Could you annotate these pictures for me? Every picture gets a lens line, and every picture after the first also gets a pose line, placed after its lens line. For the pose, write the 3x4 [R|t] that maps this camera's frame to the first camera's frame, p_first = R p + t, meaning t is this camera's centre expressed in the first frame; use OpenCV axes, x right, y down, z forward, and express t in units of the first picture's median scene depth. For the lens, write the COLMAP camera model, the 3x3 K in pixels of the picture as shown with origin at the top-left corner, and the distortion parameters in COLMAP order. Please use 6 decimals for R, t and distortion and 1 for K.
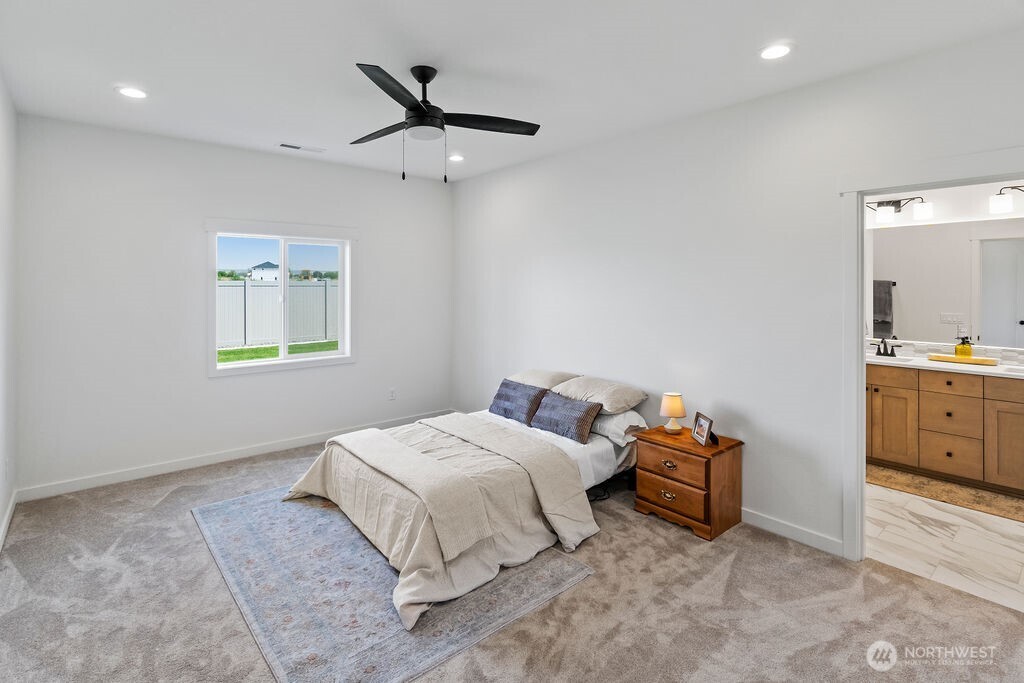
lens RADIAL K [[493.9, 0, 515.3], [0, 493.9, 281.5], [0, 0, 1]] dist [-0.002052, -0.000672]
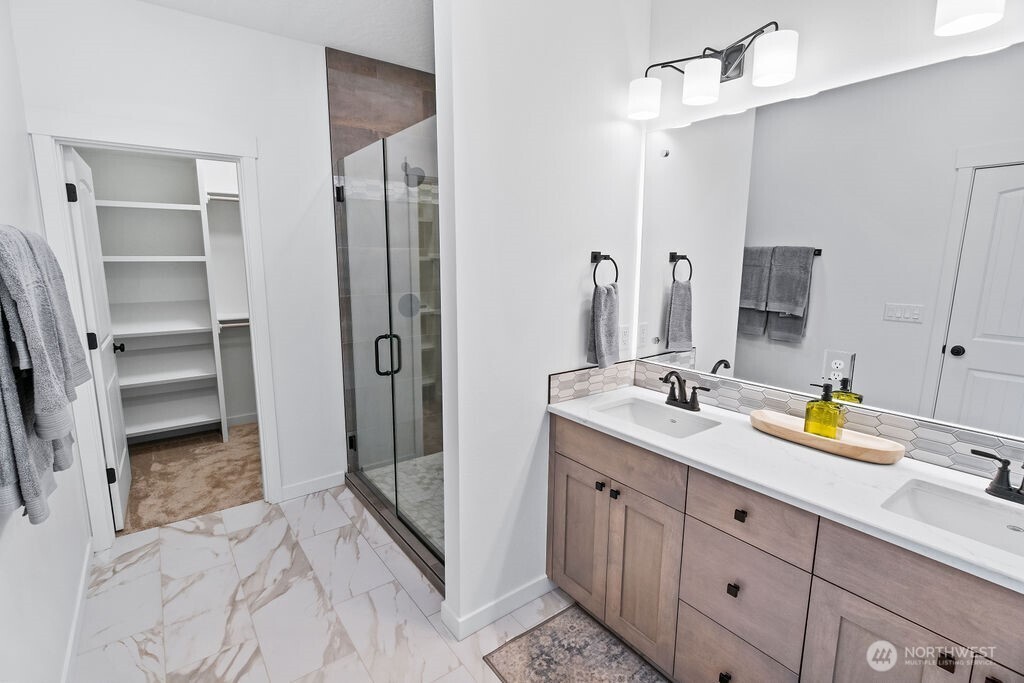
lens RADIAL K [[493.9, 0, 500.4], [0, 493.9, 329.6], [0, 0, 1]] dist [-0.002052, -0.000672]
pose [[0.998097, 0.017977, -0.058980, 0.678459], [-0.008256, 0.986905, 0.161089, 0.005763], [0.061104, -0.160296, 0.985176, 0.605235]]
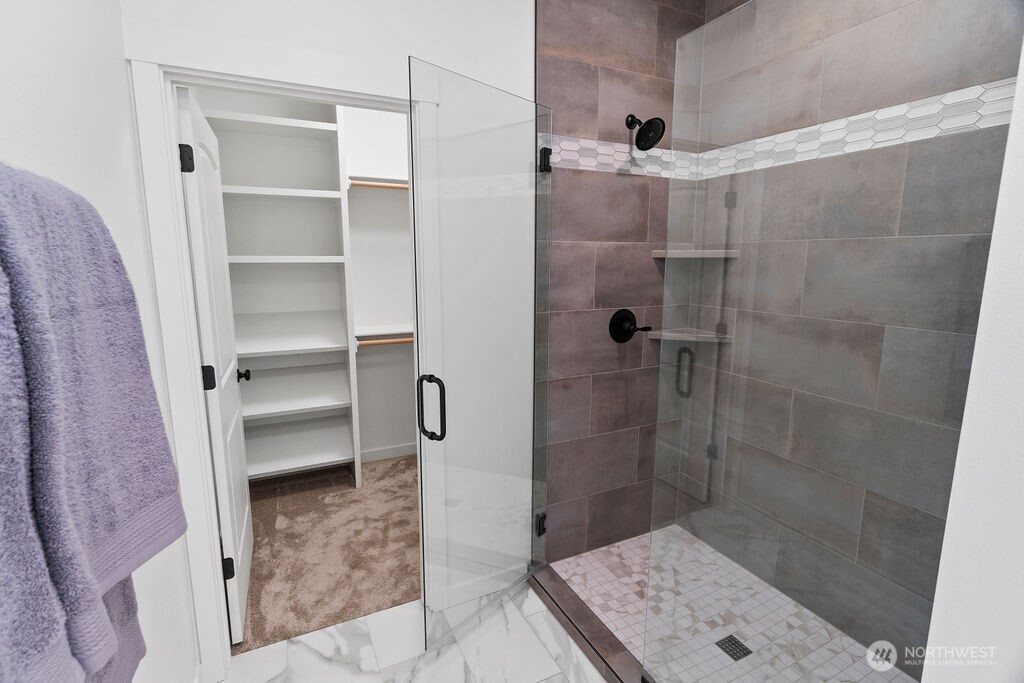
lens RADIAL K [[493.9, 0, 497.8], [0, 493.9, 332.9], [0, 0, 1]] dist [-0.002052, -0.000672]
pose [[0.969265, 0.045232, -0.241826, 0.462157], [-0.005789, 0.986874, 0.161386, 0.017456], [0.245952, -0.155026, 0.956804, 0.854687]]
